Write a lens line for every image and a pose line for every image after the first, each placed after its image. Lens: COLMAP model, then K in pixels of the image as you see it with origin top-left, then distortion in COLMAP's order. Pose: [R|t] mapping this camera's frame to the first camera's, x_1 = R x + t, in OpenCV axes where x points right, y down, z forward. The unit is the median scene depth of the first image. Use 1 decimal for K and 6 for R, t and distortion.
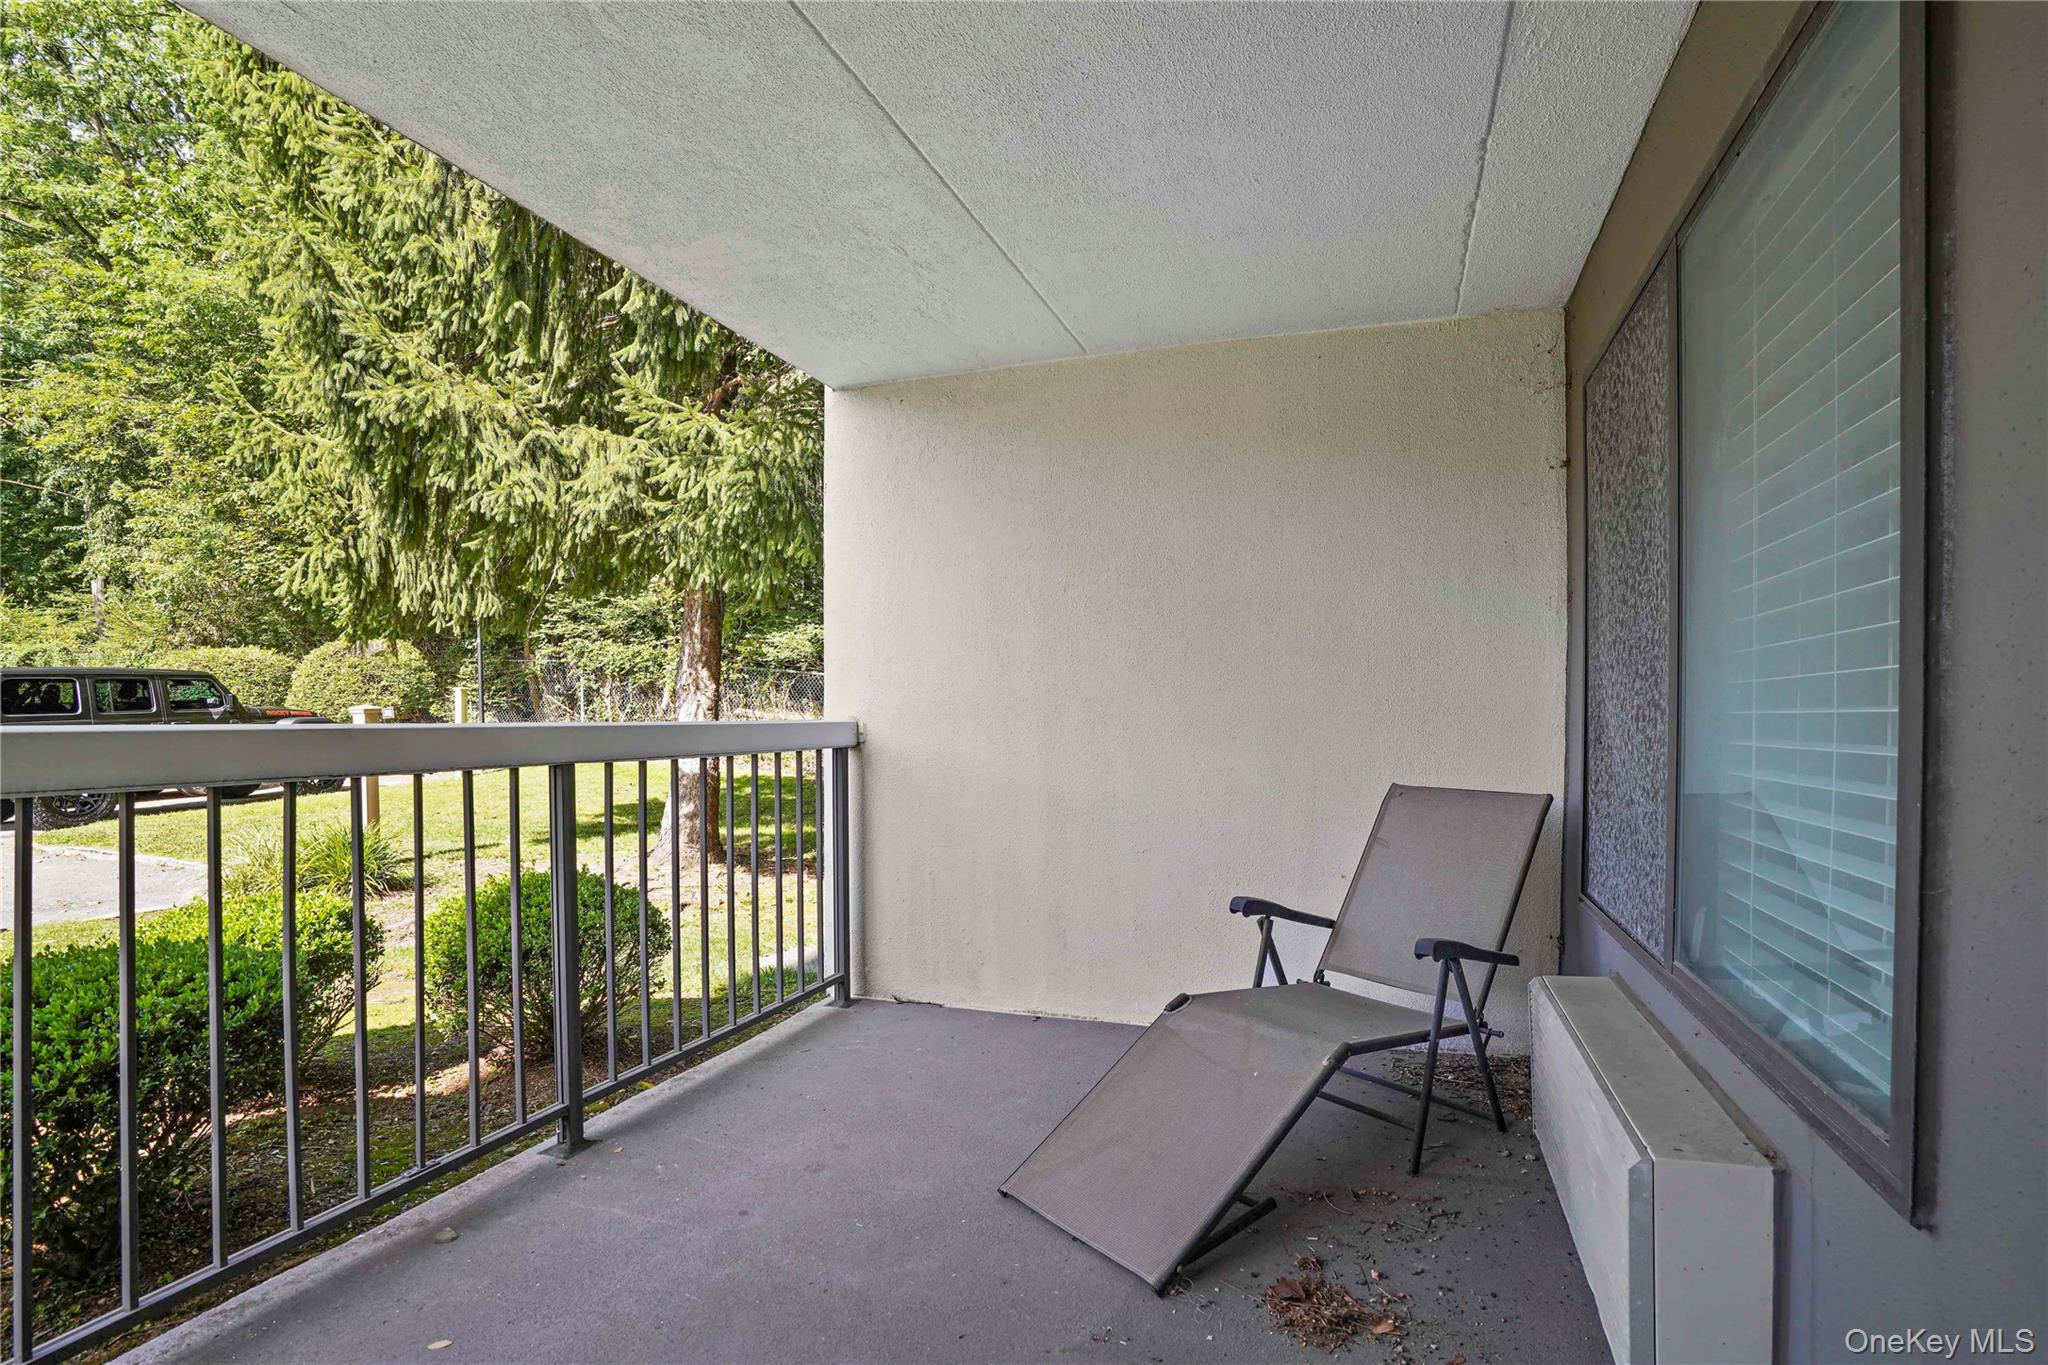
lens RADIAL K [[950.4, 0, 1075.4], [0, 950.4, 731.6], [0, 0, 1]] dist [-0.052822, 0.023501]
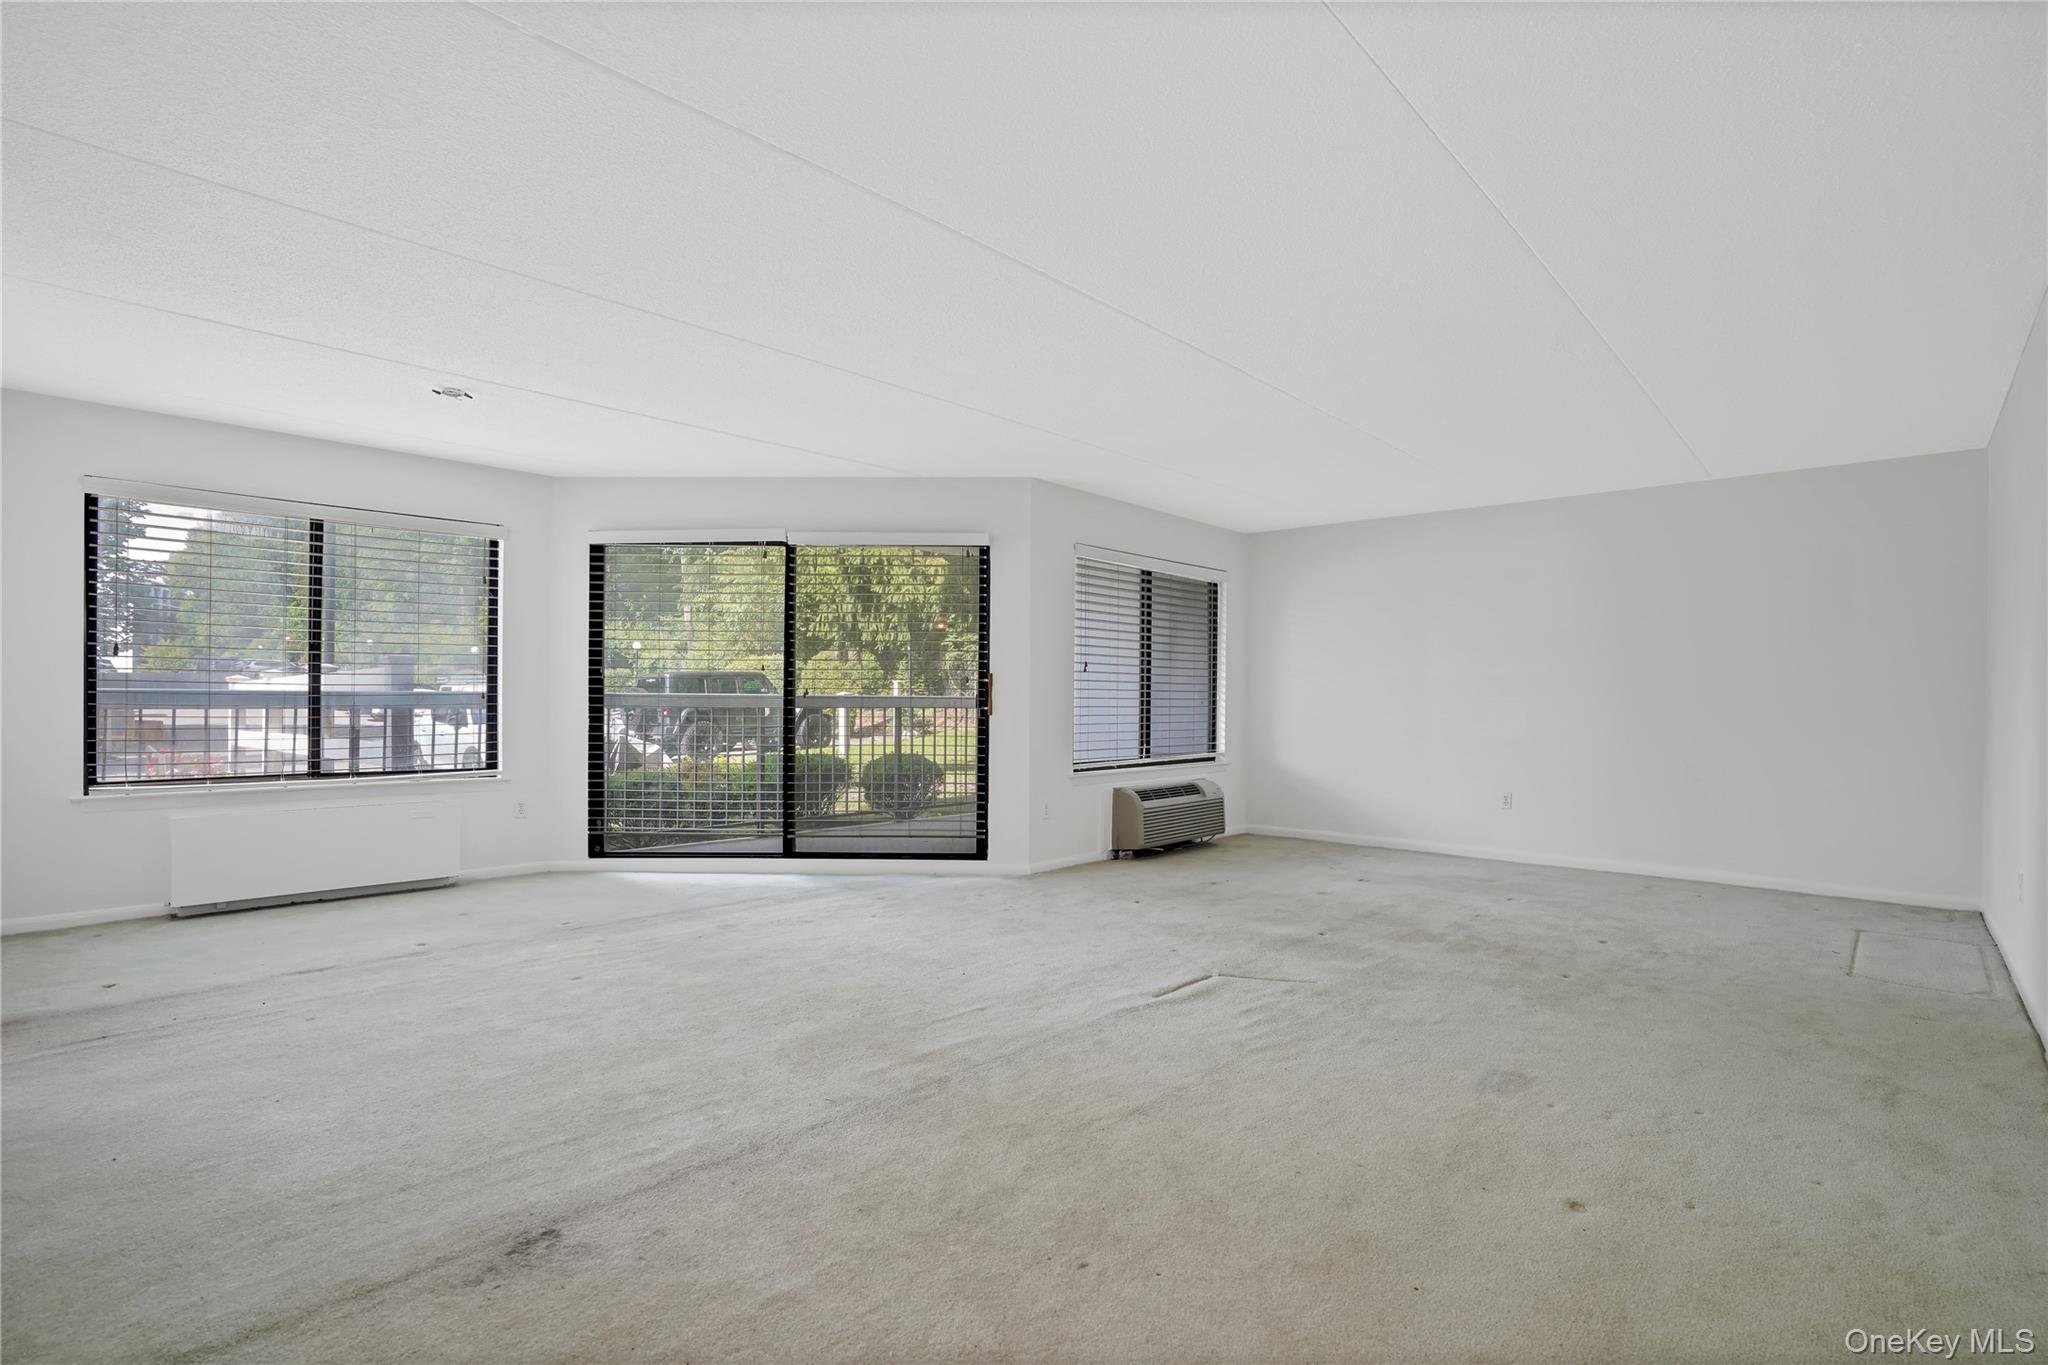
lens RADIAL K [[950.4, 0, 1061.5], [0, 950.4, 704.4], [0, 0, 1]] dist [-0.052822, 0.023501]
pose [[0.912305, 0.002462, -0.409504, 0.446314], [-0.009356, 0.999846, -0.014832, 0.021223], [0.409405, 0.017363, 0.912188, -0.606003]]
